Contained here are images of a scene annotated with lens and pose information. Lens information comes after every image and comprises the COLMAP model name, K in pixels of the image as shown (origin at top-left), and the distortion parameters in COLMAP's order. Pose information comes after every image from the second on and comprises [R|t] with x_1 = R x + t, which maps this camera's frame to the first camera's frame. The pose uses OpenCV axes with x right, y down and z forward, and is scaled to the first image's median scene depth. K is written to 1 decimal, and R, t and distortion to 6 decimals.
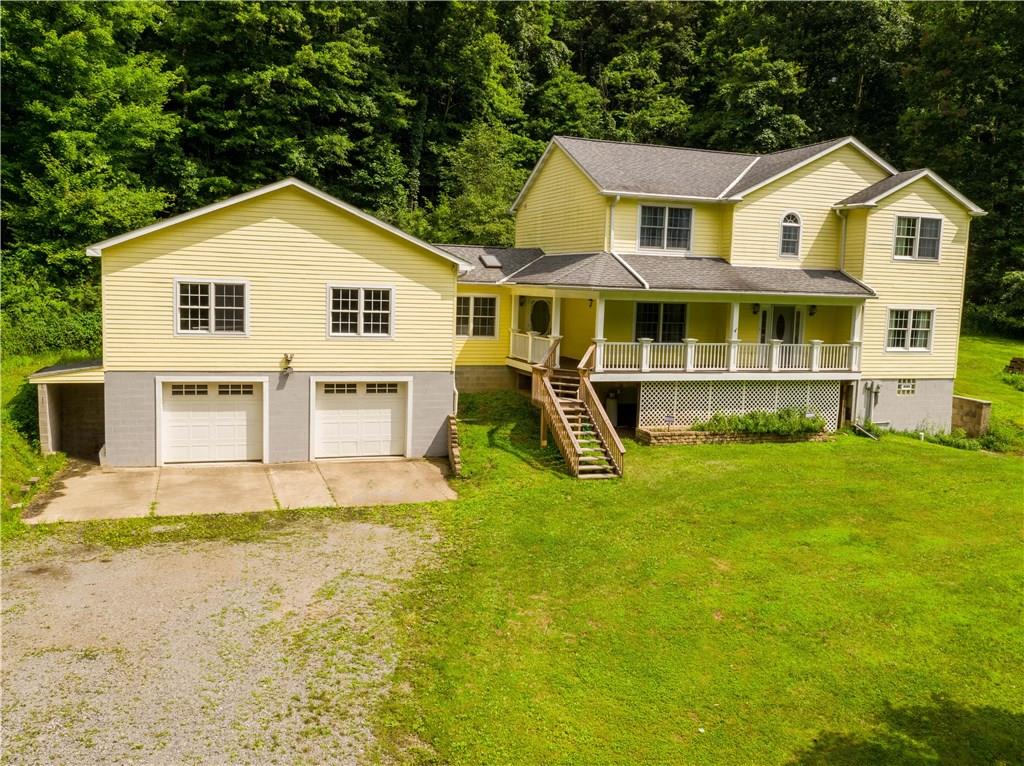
lens RADIAL K [[884.0, 0, 512.0], [0, 884.0, 383.0], [0, 0, 1]] dist [0.015470, -0.003356]
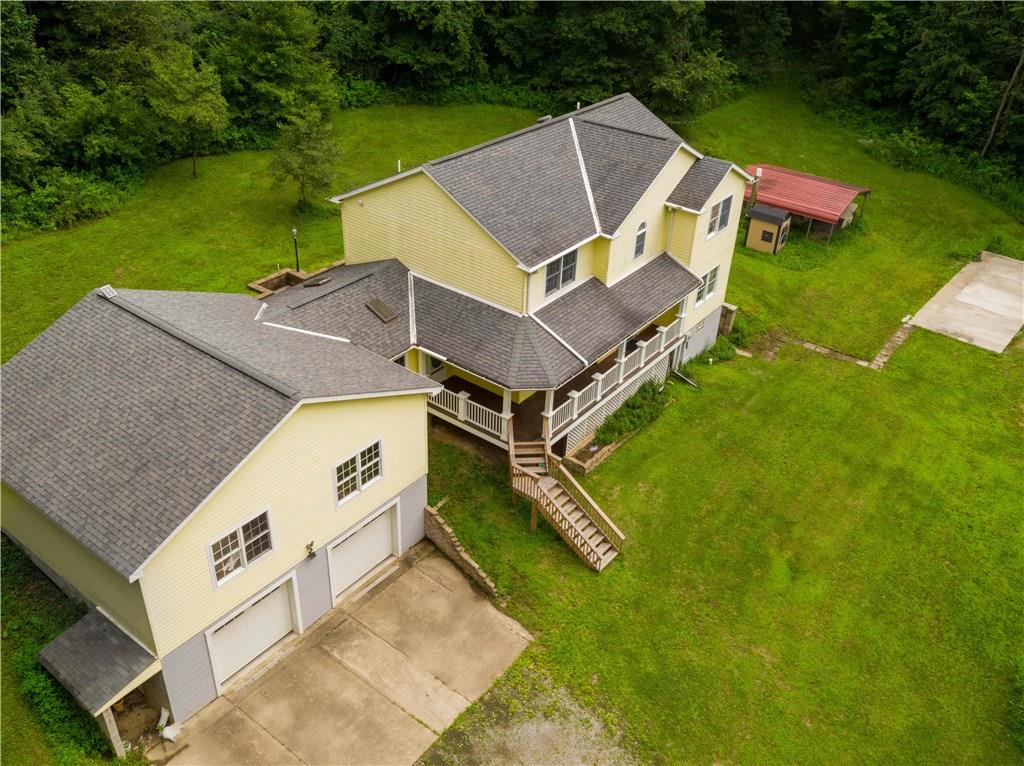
lens RADIAL K [[884.0, 0, 512.0], [0, 884.0, 383.0], [0, 0, 1]] dist [0.015470, -0.003356]
pose [[0.834646, -0.297126, 0.463770, -0.412295], [0.051266, 0.880267, 0.471701, -0.564993], [-0.548396, -0.369928, 0.749943, 0.181698]]
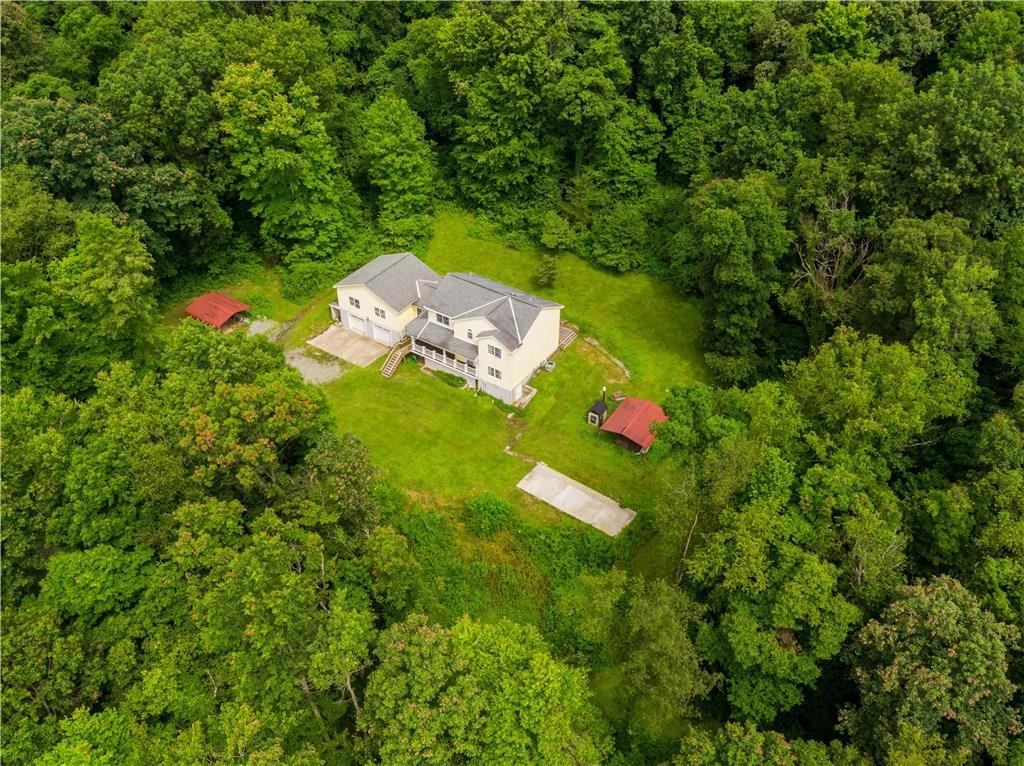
lens RADIAL K [[884.0, 0, 512.0], [0, 884.0, 383.0], [0, 0, 1]] dist [0.015470, -0.003356]
pose [[0.605814, 0.471616, -0.640755, 2.759289], [-0.078218, 0.836771, 0.541937, -1.921107], [0.791752, -0.278194, 0.543817, -0.796042]]
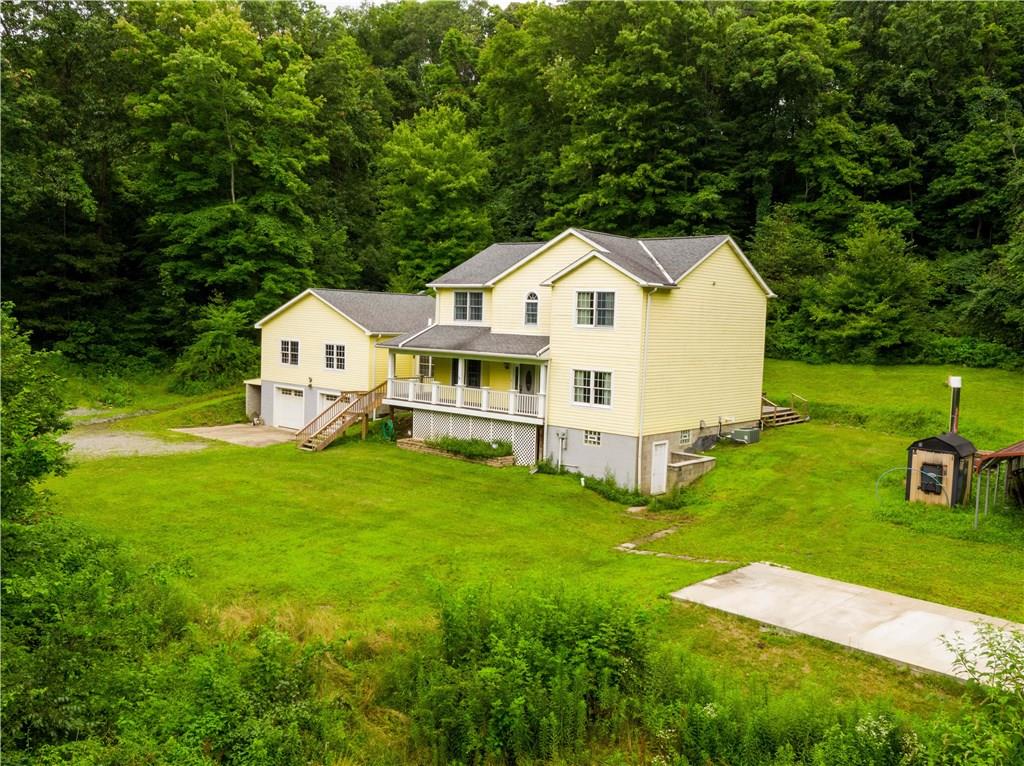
lens RADIAL K [[884.0, 0, 512.0], [0, 884.0, 383.0], [0, 0, 1]] dist [0.015470, -0.003356]
pose [[0.502716, 0.049119, -0.863055, 1.455431], [-0.115441, 0.993257, -0.010714, -0.044580], [0.856709, 0.105018, 0.504996, 0.349403]]
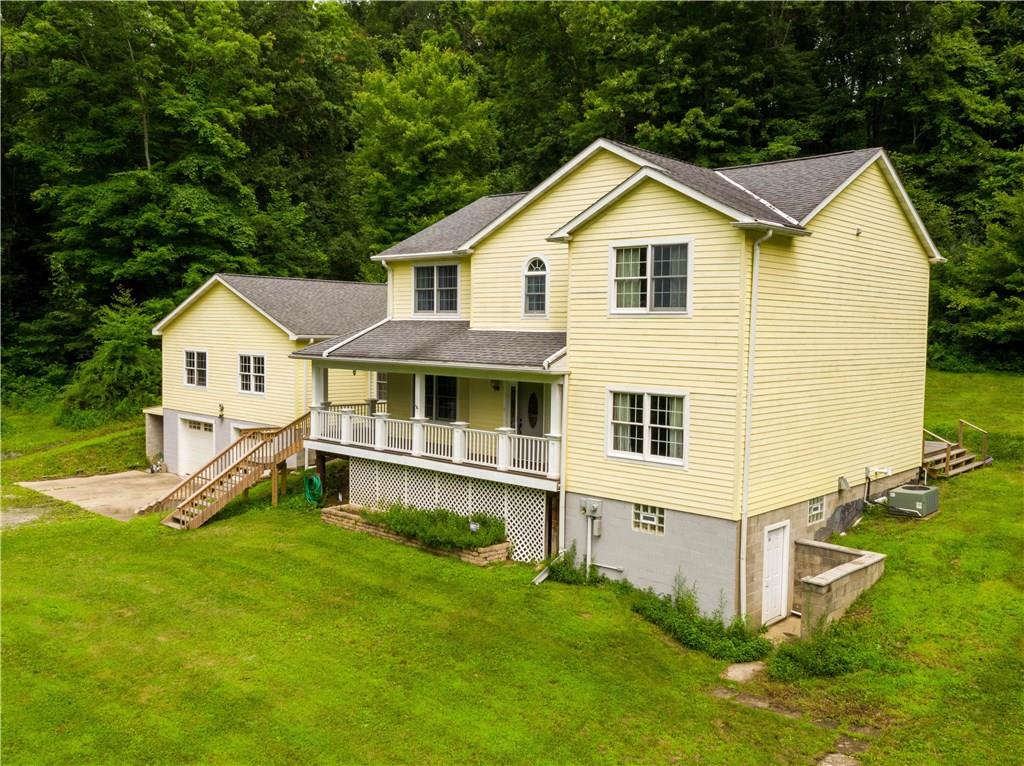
lens RADIAL K [[884.0, 0, 512.0], [0, 884.0, 383.0], [0, 0, 1]] dist [0.015470, -0.003356]
pose [[0.475539, 0.029721, -0.879192, 0.992396], [-0.098976, 0.994891, -0.019903, -0.071648], [0.874109, 0.096484, 0.476051, 0.654644]]
